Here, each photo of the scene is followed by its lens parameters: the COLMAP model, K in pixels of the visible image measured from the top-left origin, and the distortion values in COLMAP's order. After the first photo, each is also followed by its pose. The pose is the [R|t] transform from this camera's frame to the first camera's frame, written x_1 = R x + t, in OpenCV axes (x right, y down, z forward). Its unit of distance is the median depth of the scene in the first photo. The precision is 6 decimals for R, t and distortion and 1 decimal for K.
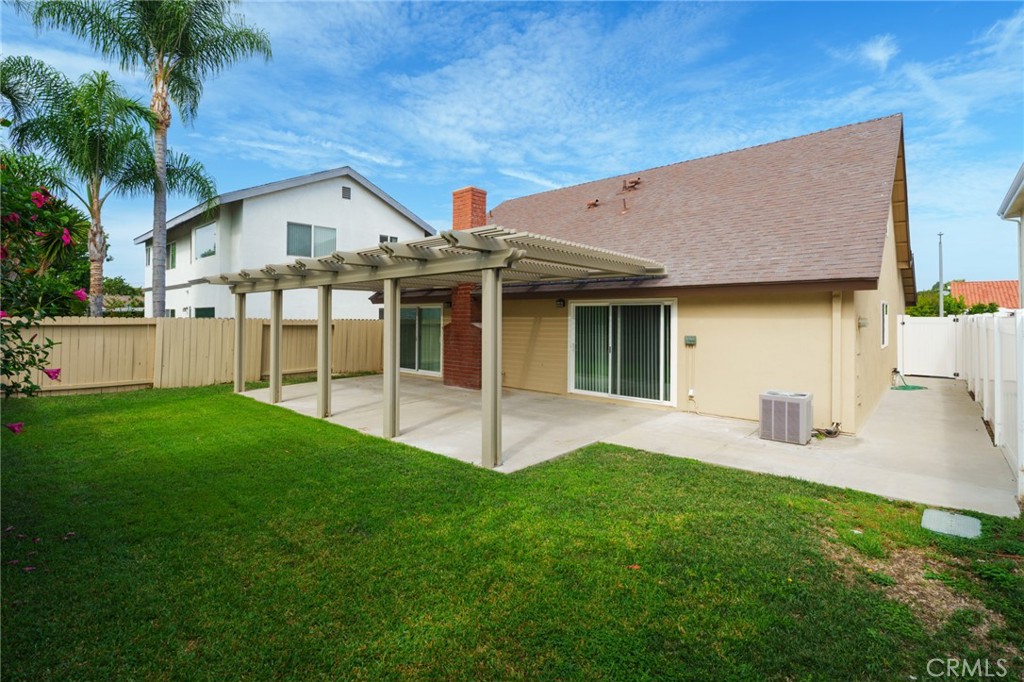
lens RADIAL K [[464.8, 0, 531.4], [0, 464.8, 315.7], [0, 0, 1]] dist [0.000407, 0.000186]
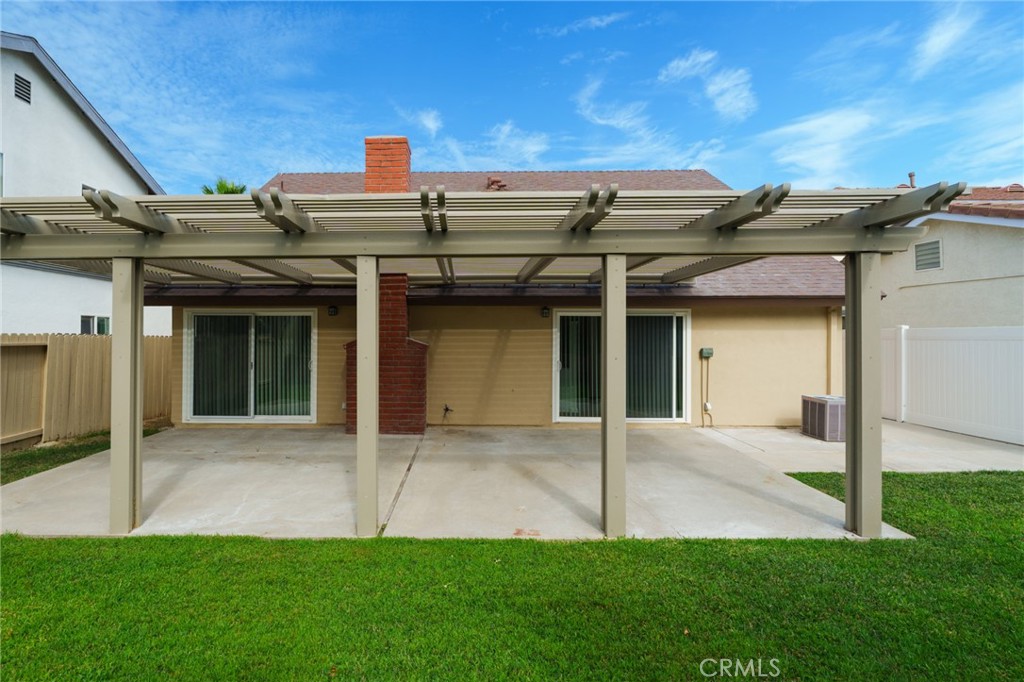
lens RADIAL K [[467.8, 0, 512.0], [0, 467.8, 341.0], [0, 0, 1]] dist [0.001764, 0.000940]
pose [[0.769055, -0.011759, 0.639074, -0.496323], [-0.000540, 0.999818, 0.019045, 0.008197], [-0.639182, -0.014992, 0.768909, 0.420983]]
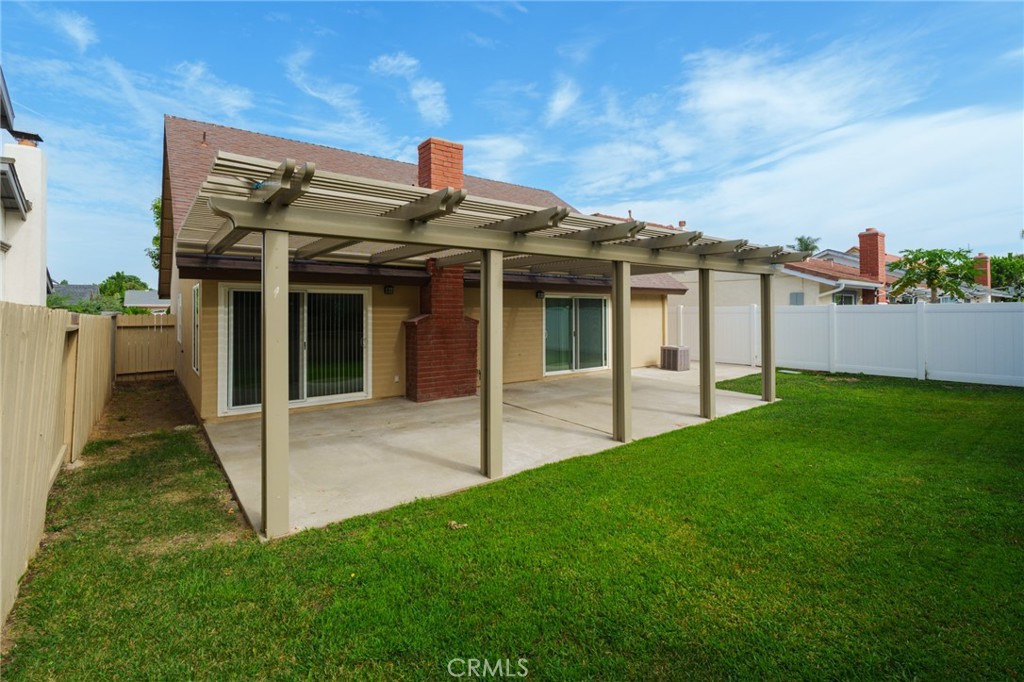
lens RADIAL K [[461.9, 0, 511.8], [0, 461.9, 312.4], [0, 0, 1]] dist [-0.009326, 0.000895]
pose [[0.213306, -0.005933, 0.976967, -0.996905], [0.001551, 0.999982, 0.005735, 0.008505], [-0.976984, 0.000292, 0.213312, 0.844125]]
